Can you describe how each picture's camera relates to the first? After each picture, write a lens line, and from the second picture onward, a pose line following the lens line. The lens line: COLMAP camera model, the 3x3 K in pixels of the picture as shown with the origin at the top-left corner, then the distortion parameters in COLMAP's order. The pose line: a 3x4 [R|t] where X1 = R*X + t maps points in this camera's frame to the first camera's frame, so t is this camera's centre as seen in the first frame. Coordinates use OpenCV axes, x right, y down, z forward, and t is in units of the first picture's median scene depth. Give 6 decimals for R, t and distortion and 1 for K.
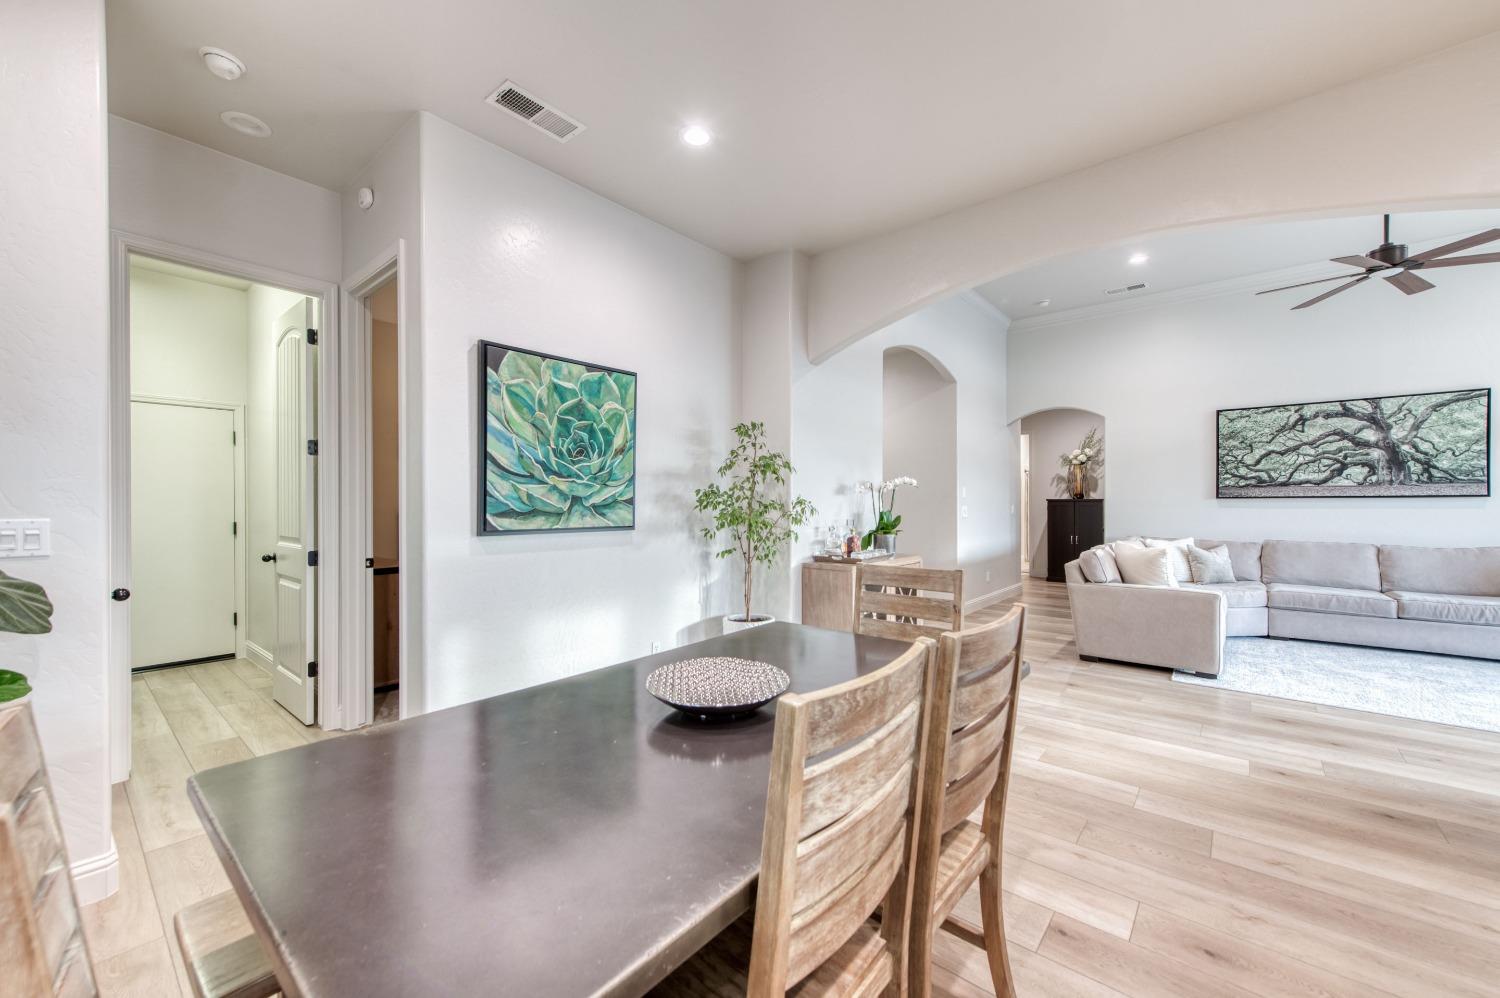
lens RADIAL K [[589.0, 0, 749.2], [0, 589.0, 506.5], [0, 0, 1]] dist [0.006796, -0.000868]
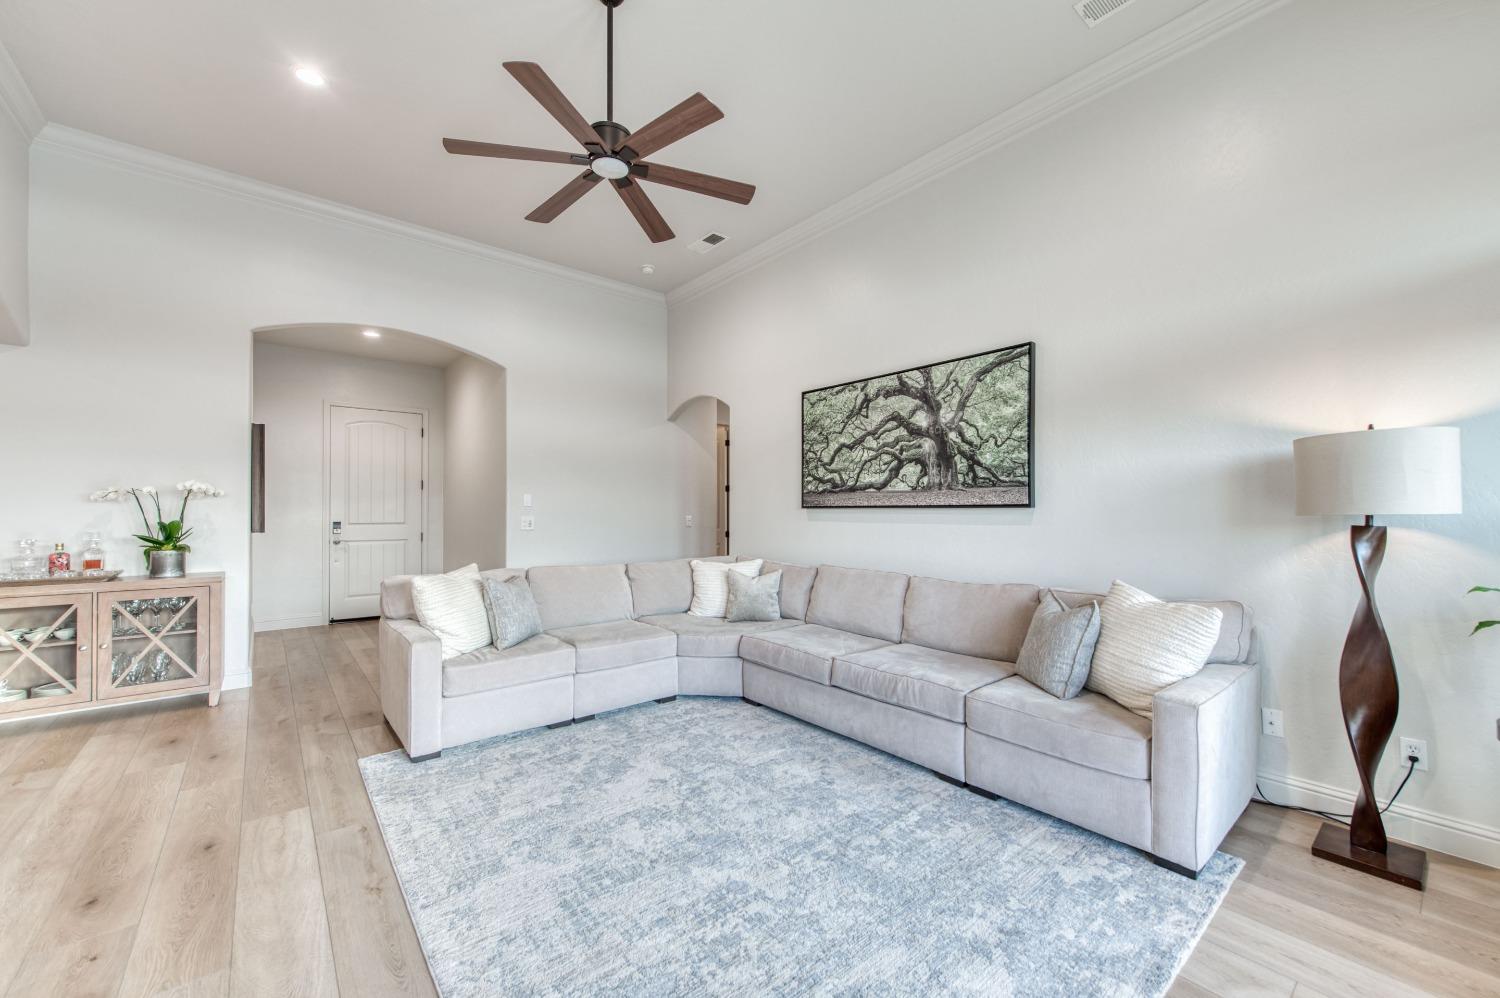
lens RADIAL K [[589.0, 0, 744.6], [0, 589.0, 506.6], [0, 0, 1]] dist [0.006796, -0.000868]
pose [[0.982263, 0.001847, -0.187499, 0.947470], [-0.004136, 0.999922, -0.011815, -0.007248], [0.187463, 0.012381, 0.982194, 0.268420]]
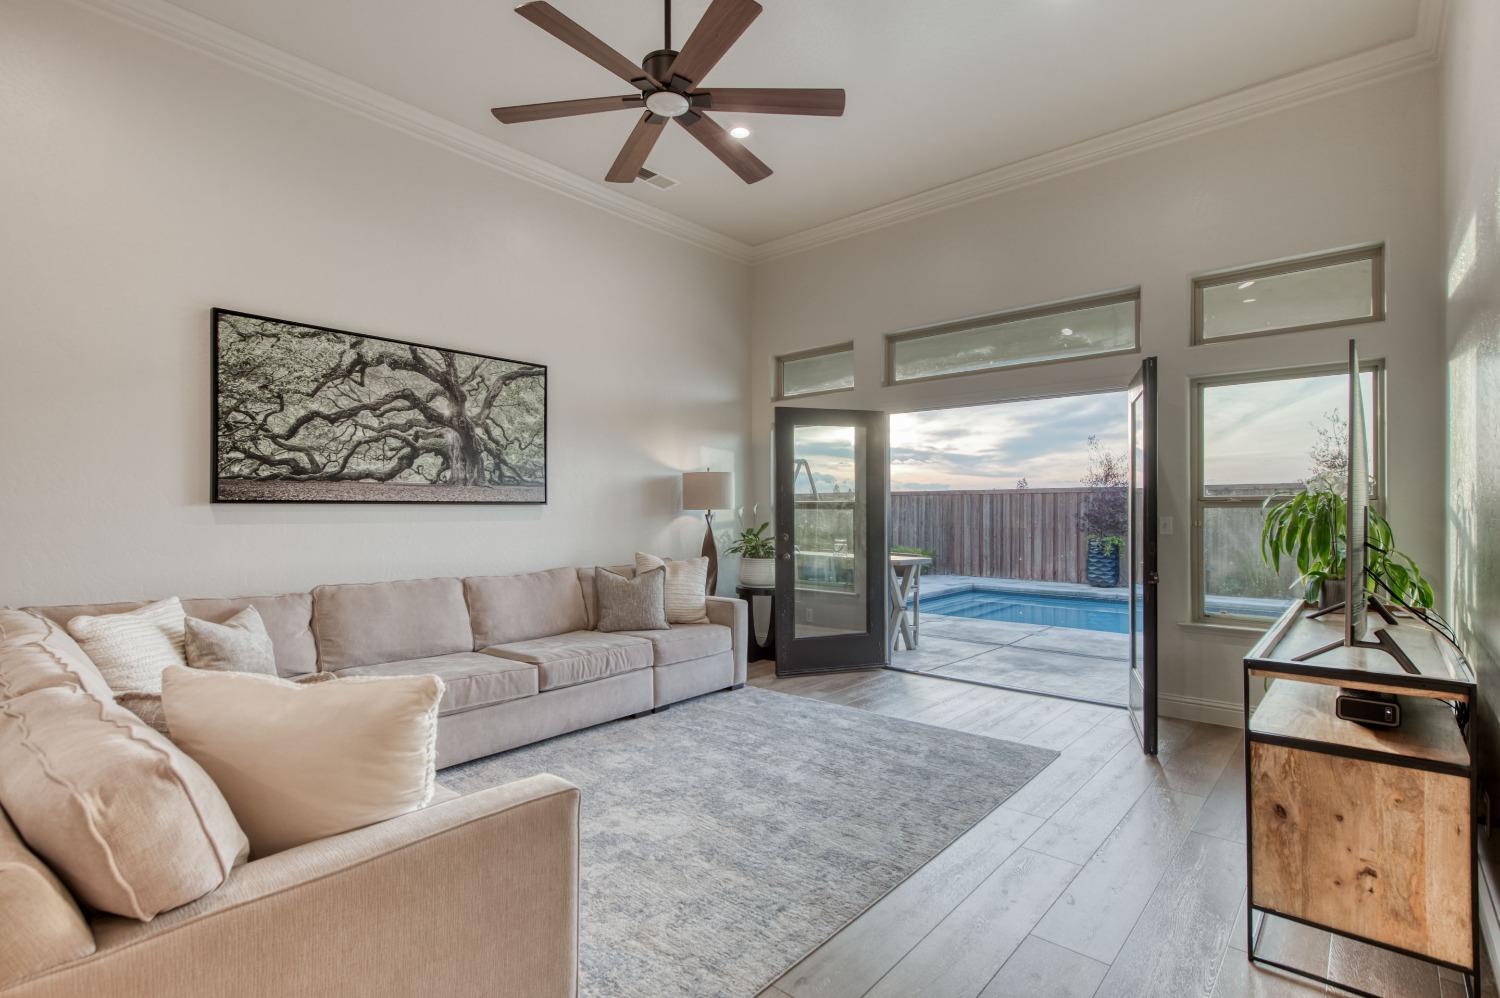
lens RADIAL K [[714.3, 0, 747.1], [0, 714.3, 502.4], [0, 0, 1]] dist [0.012952, -0.002477]
pose [[0.022626, 0.011480, 0.999678, 0.277147], [0.006049, 0.999914, -0.011620, -0.005773], [-0.999726, 0.006310, 0.022555, 0.639807]]
